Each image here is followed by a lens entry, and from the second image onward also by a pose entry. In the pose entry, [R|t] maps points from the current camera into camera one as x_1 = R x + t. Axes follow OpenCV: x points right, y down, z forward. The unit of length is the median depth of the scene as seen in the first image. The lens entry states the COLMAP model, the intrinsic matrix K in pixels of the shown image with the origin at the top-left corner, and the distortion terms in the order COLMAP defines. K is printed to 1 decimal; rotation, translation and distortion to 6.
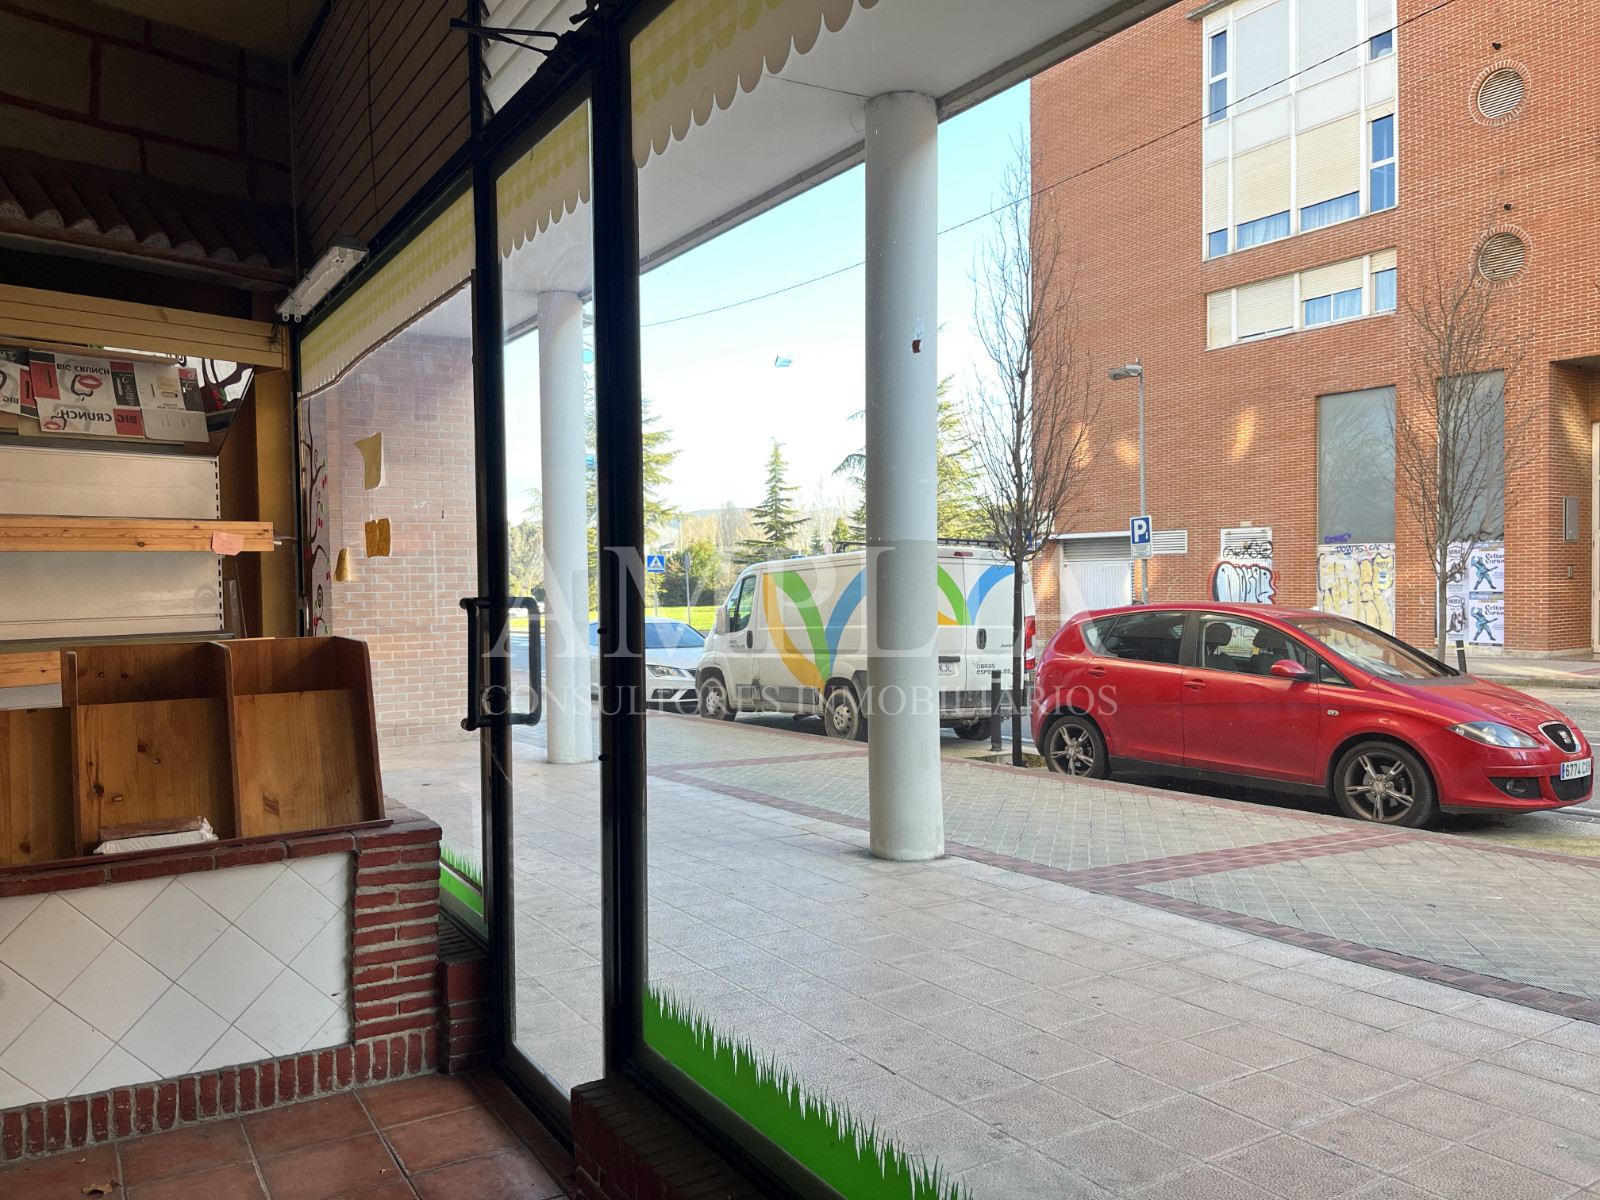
lens RADIAL K [[1211.4, 0, 800.6], [0, 1211.4, 611.3], [0, 0, 1]] dist [0.066935, -0.088927]
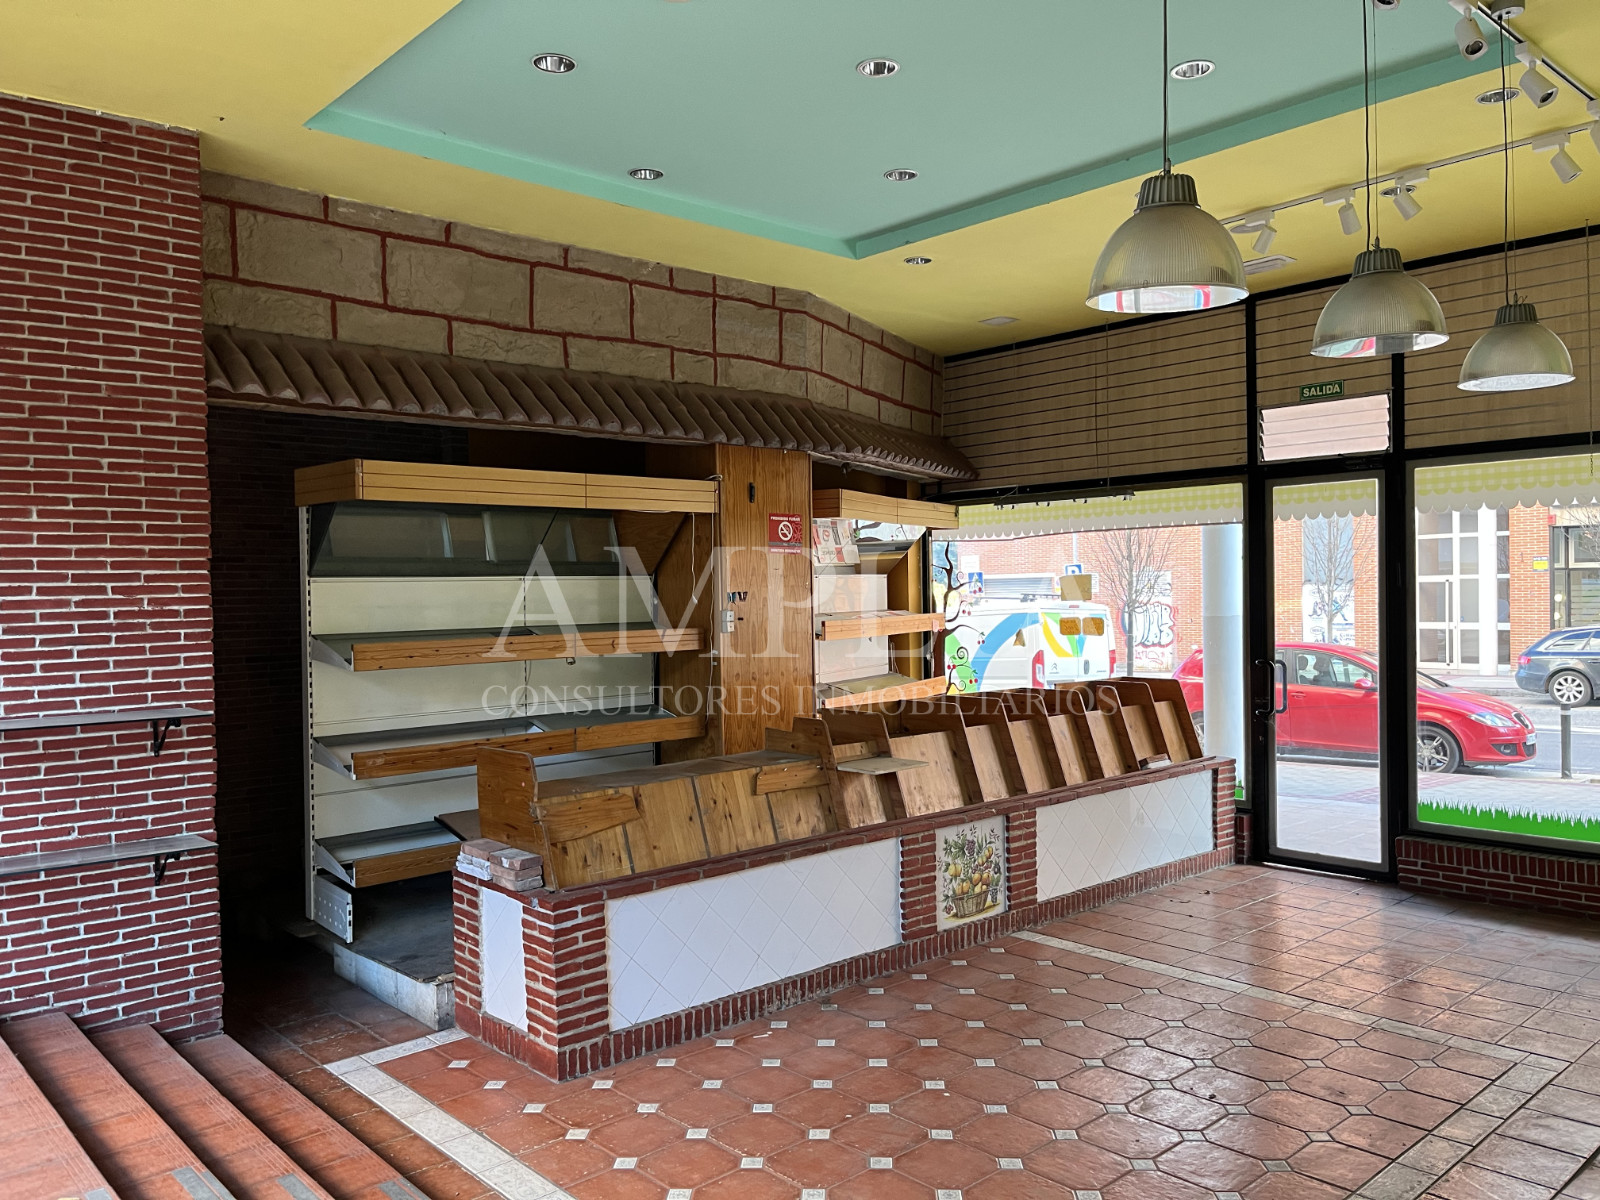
lens RADIAL K [[1211.4, 0, 800.6], [0, 1211.4, 611.3], [0, 0, 1]] dist [0.066935, -0.088927]
pose [[0.982725, -0.008490, 0.184878, -0.960250], [0.011983, 0.999770, -0.017785, -0.045175], [-0.184684, 0.019693, 0.982601, -0.710294]]
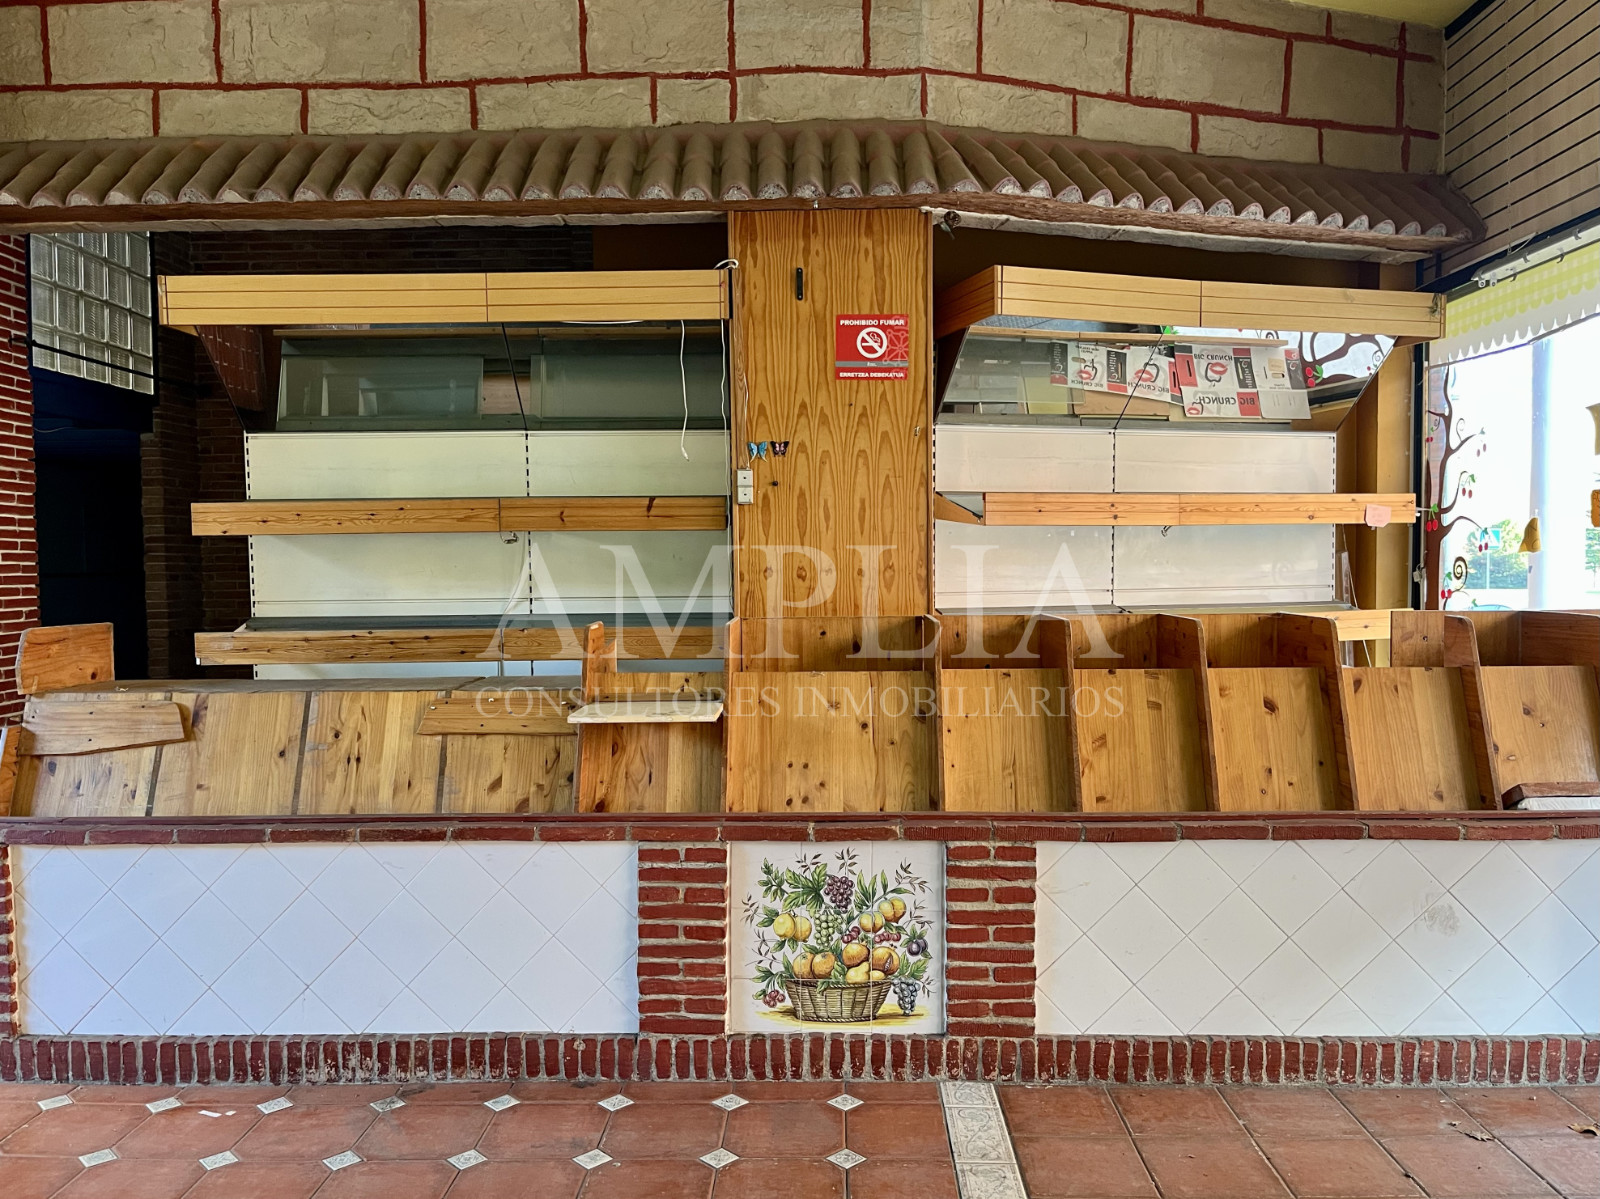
lens RADIAL K [[1244.7, 0, 804.4], [0, 1244.7, 609.5], [0, 0, 1]] dist [0.071776, -0.105812]
pose [[0.837358, 0.026934, -0.545991, -0.282115], [-0.018129, 0.999604, 0.021508, 0.008453], [0.546354, -0.008112, 0.837515, -0.131102]]
